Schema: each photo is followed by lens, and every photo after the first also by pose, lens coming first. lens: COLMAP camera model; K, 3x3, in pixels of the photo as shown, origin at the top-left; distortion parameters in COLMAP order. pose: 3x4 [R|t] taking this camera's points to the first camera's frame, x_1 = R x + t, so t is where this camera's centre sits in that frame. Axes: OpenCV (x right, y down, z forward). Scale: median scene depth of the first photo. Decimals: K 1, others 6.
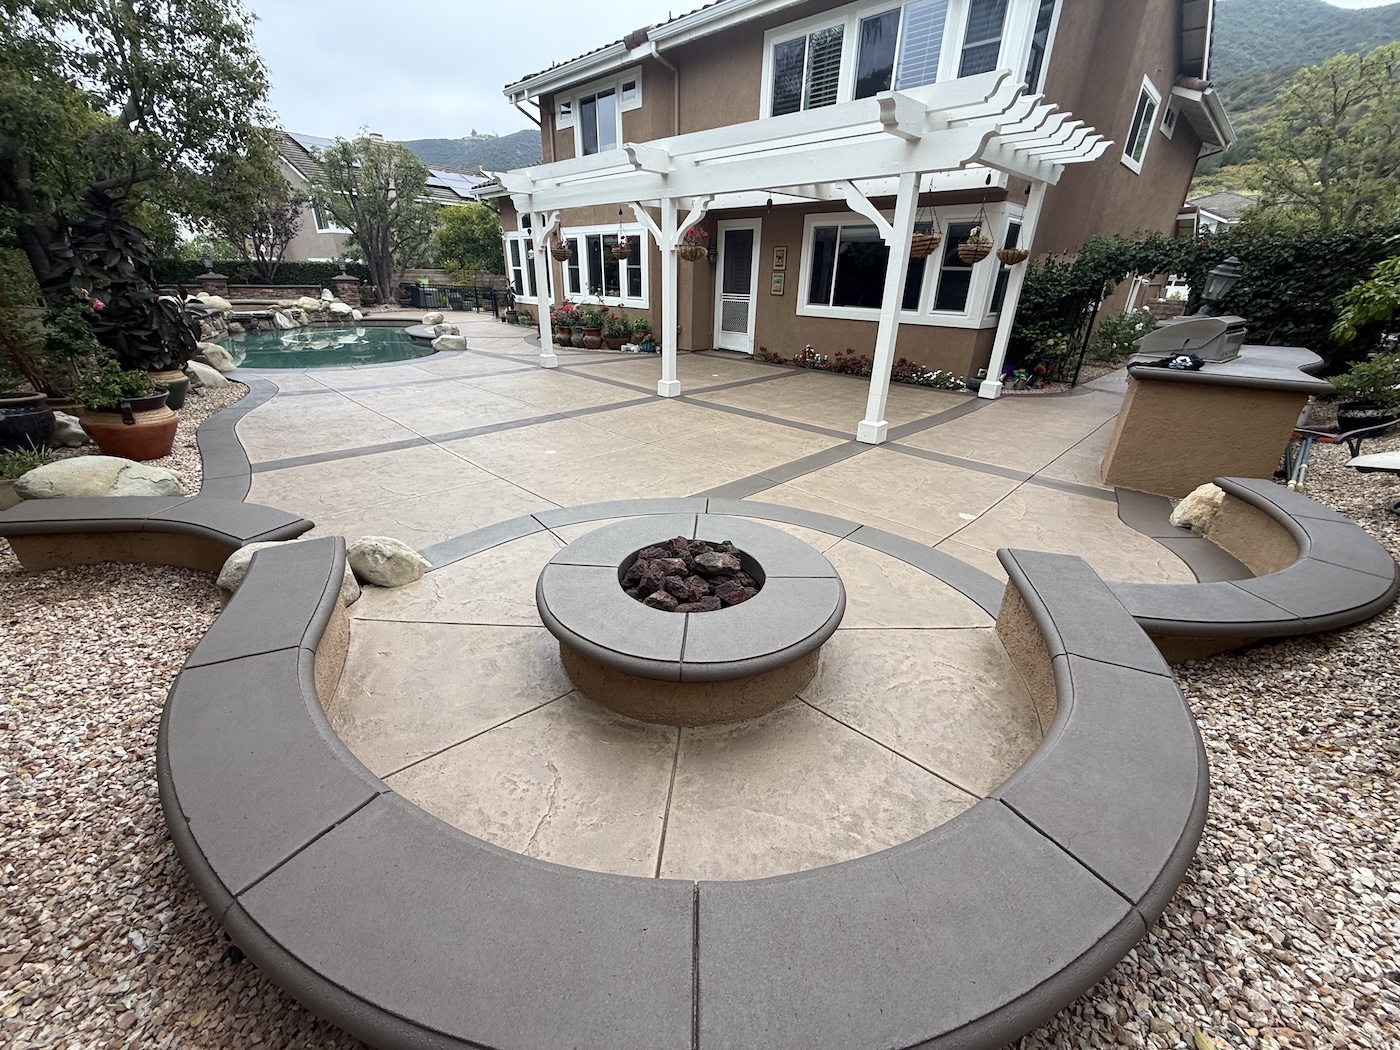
lens RADIAL K [[557.4, 0, 697.3], [0, 557.4, 526.1], [0, 0, 1]] dist [0.001549, 0.000192]
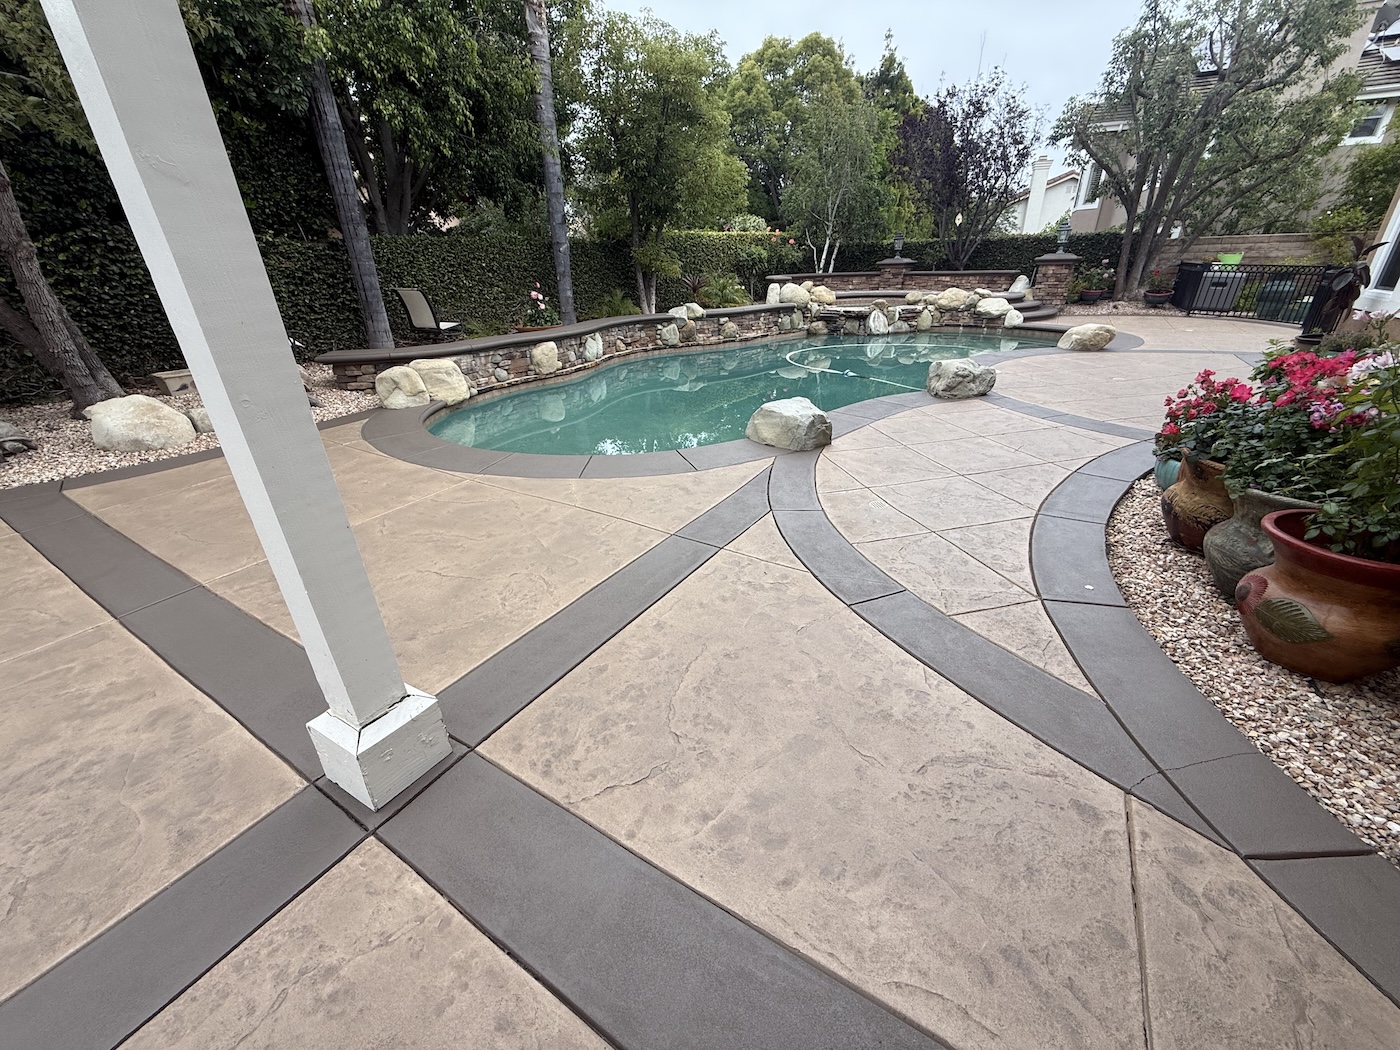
lens RADIAL K [[557.4, 0, 697.3], [0, 557.4, 526.1], [0, 0, 1]] dist [0.001549, 0.000192]
pose [[0.240089, 0.391127, -0.888469, -0.125700], [-0.374633, 0.881669, 0.286898, -0.401363], [0.895549, 0.263969, 0.358208, 0.954786]]
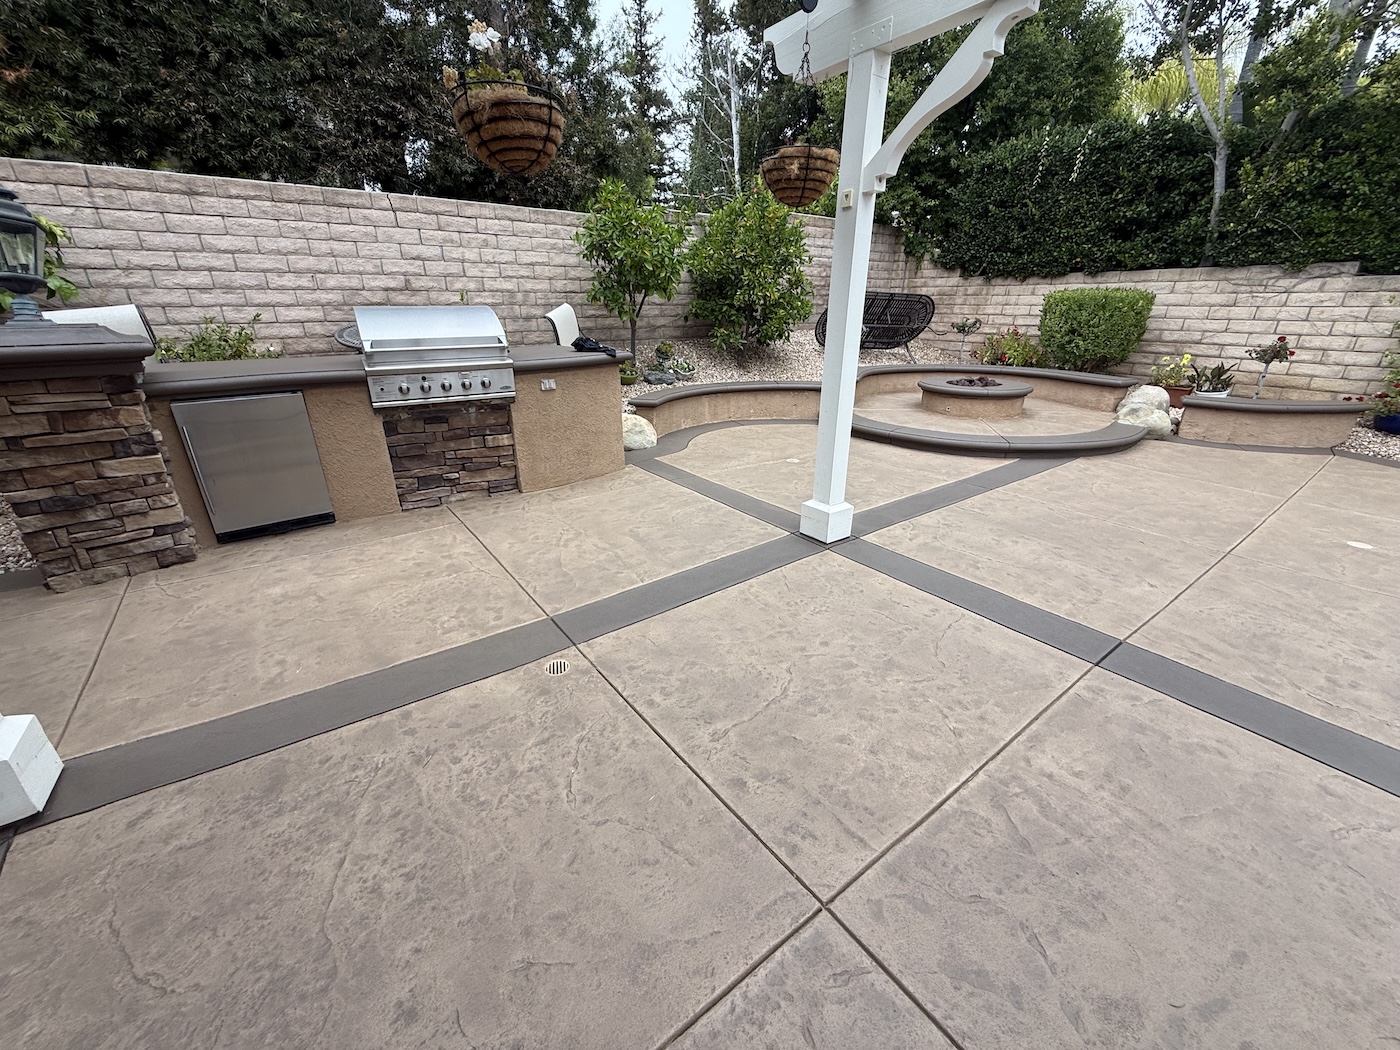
lens RADIAL K [[557.4, 0, 697.3], [0, 557.4, 526.1], [0, 0, 1]] dist [0.001549, 0.000192]
pose [[-0.987970, -0.076658, 0.134305, 0.207028], [0.043964, 0.693421, 0.719190, -0.333240], [-0.148262, 0.716443, -0.681709, 0.800236]]
